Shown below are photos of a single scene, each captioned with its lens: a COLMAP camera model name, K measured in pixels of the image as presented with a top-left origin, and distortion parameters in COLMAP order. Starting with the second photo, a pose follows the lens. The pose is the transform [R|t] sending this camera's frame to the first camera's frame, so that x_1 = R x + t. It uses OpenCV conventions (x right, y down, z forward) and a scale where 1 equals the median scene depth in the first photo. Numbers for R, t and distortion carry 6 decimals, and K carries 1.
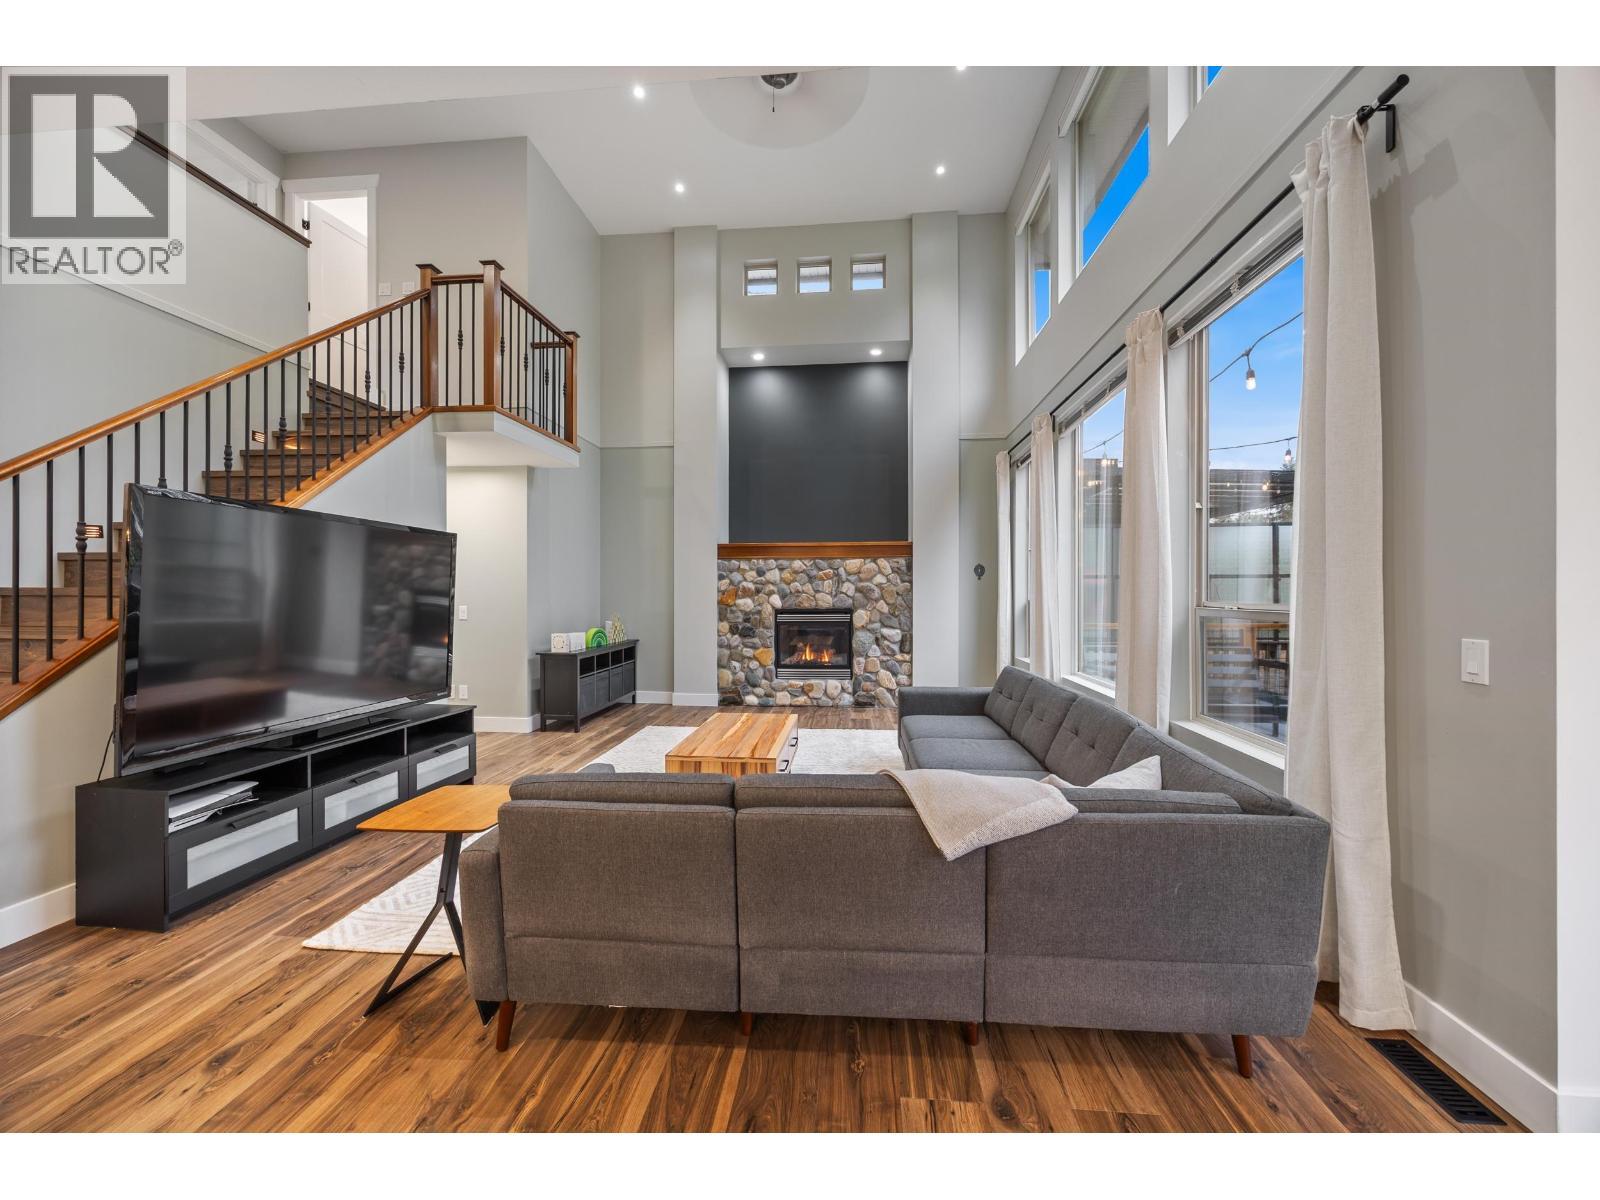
lens RADIAL K [[614.7, 0, 800.0], [0, 614.7, 600.0], [0, 0, 1]] dist [0.000159, 0.000234]
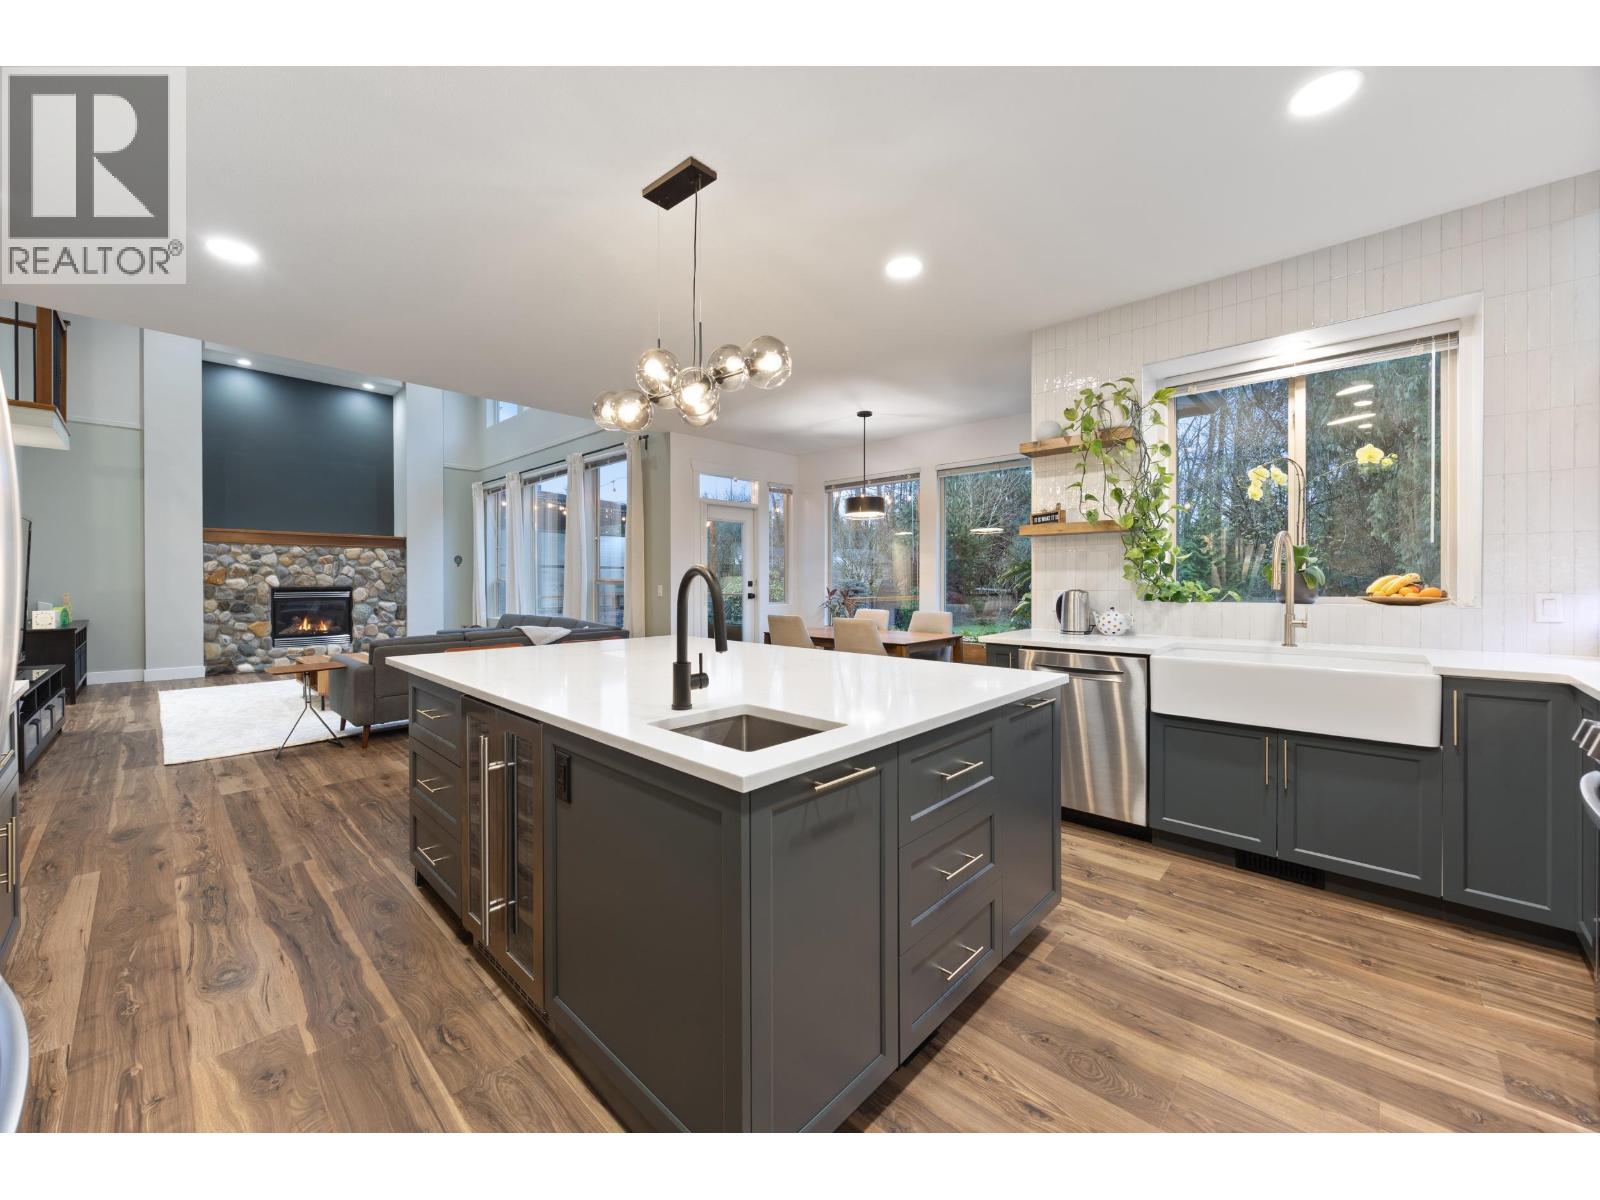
lens RADIAL K [[612.4, 0, 803.0], [0, 612.4, 589.2], [0, 0, 1]] dist [-0.001269, -0.000137]
pose [[0.607373, -0.008723, 0.794369, -0.355481], [0.003235, 0.999959, 0.008507, 0.011376], [-0.794411, -0.002598, 0.607376, -0.513345]]
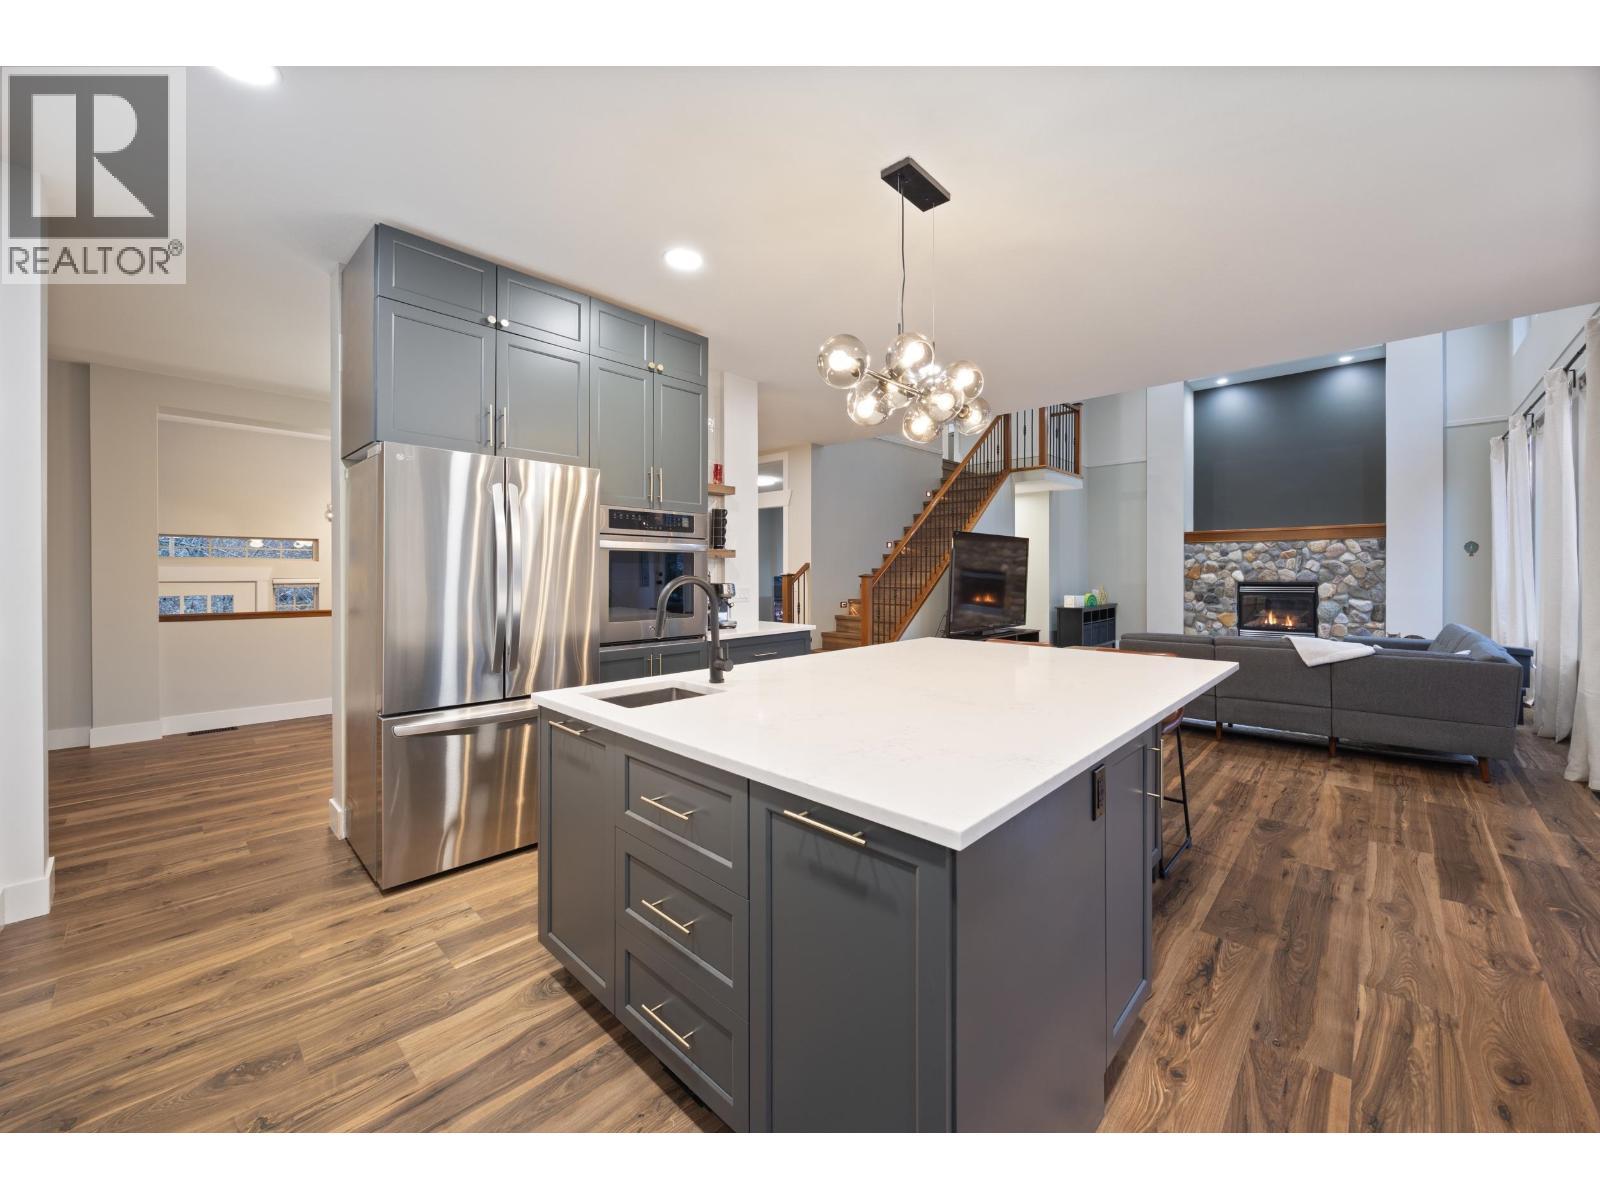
lens RADIAL K [[617.0, 0, 800.2], [0, 617.0, 575.2], [0, 0, 1]] dist [-0.001375, -0.000335]
pose [[0.787698, 0.001444, -0.616060, 0.032412], [-0.003063, 0.999994, -0.001571, 0.005736], [0.616054, 0.003125, 0.787698, -0.554135]]
